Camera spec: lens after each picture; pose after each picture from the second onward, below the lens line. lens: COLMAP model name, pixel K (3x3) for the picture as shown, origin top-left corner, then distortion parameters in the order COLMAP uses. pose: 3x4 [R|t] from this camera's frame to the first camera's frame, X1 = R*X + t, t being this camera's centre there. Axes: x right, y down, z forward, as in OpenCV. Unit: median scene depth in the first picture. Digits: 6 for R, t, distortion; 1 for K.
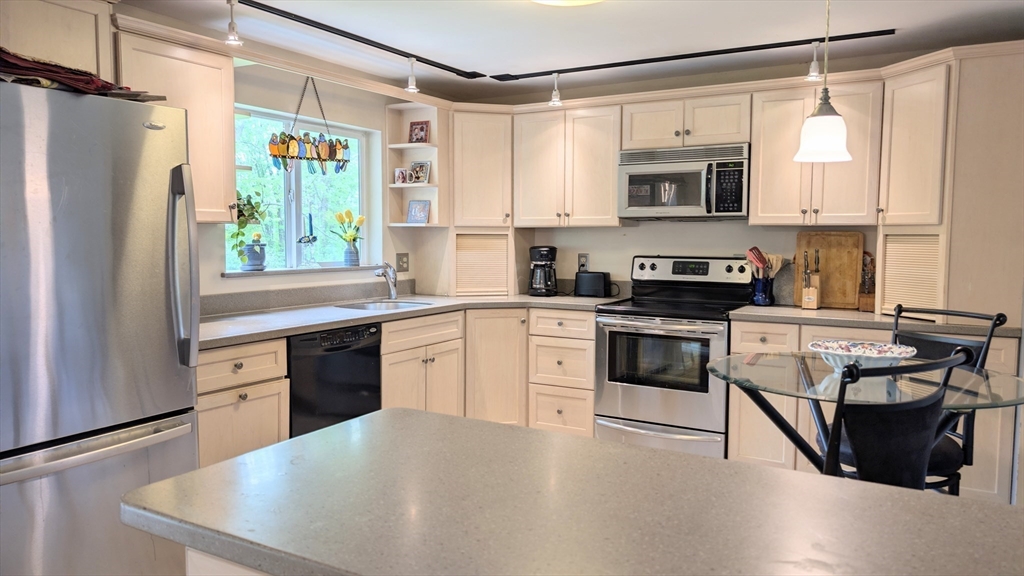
lens RADIAL K [[740.7, 0, 512.0], [0, 740.7, 288.0], [0, 0, 1]] dist [0.011686, -0.002312]
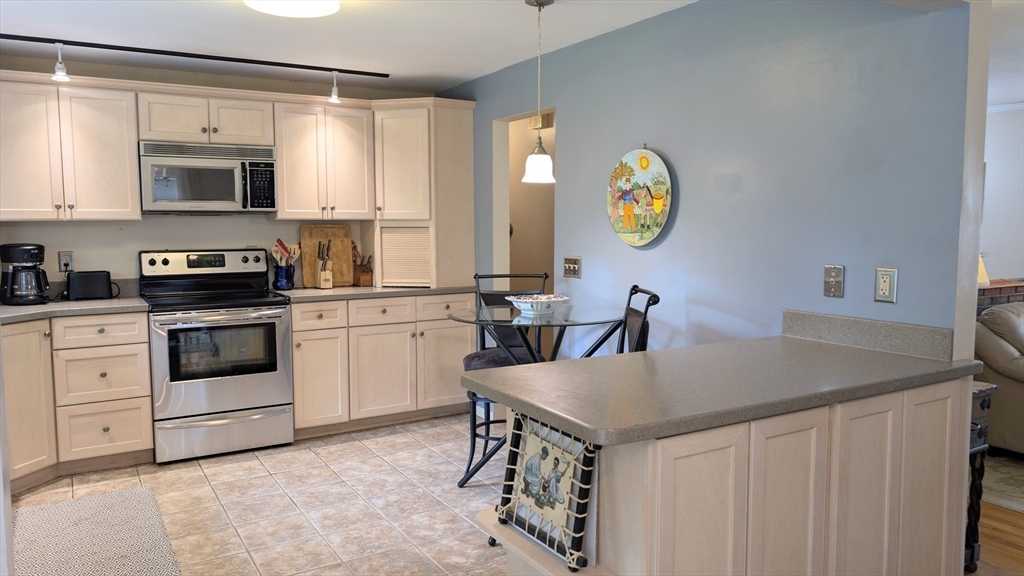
lens RADIAL K [[716.7, 0, 512.0], [0, 716.7, 288.0], [0, 0, 1]] dist [-0.000713, 0.001244]
pose [[0.482793, -0.085366, 0.871564, -0.460573], [0.070015, 0.995814, 0.058752, -0.019630], [-0.872931, 0.032658, 0.486749, 0.156890]]
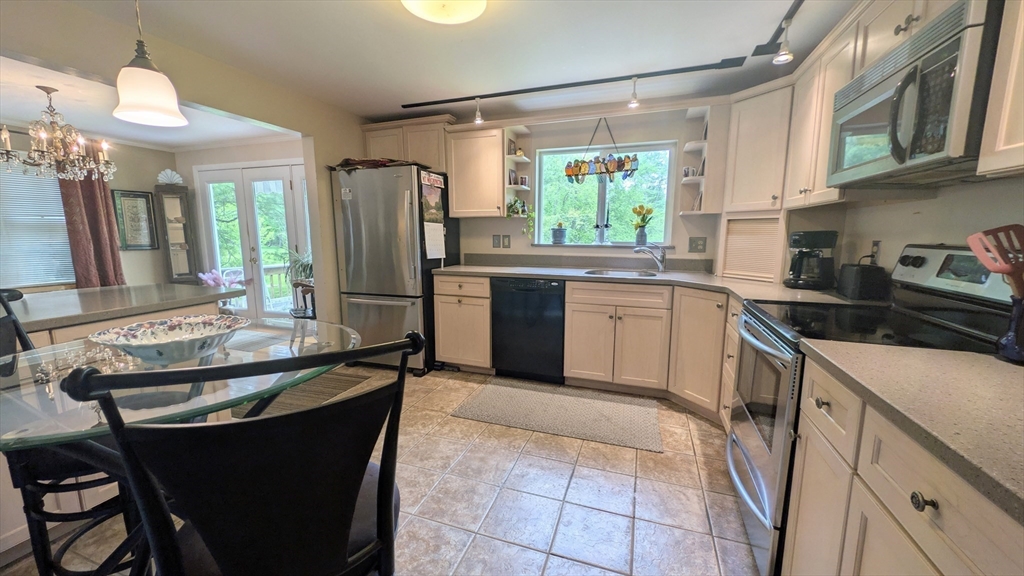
lens RADIAL K [[376.5, 0, 512.0], [0, 376.5, 288.0], [0, 0, 1]] dist [-0.000454, -0.000010]
pose [[0.168390, 0.139521, -0.975797, 0.480493], [-0.071938, 0.989032, 0.128999, -0.025130], [0.983092, 0.048475, 0.176580, 0.674346]]
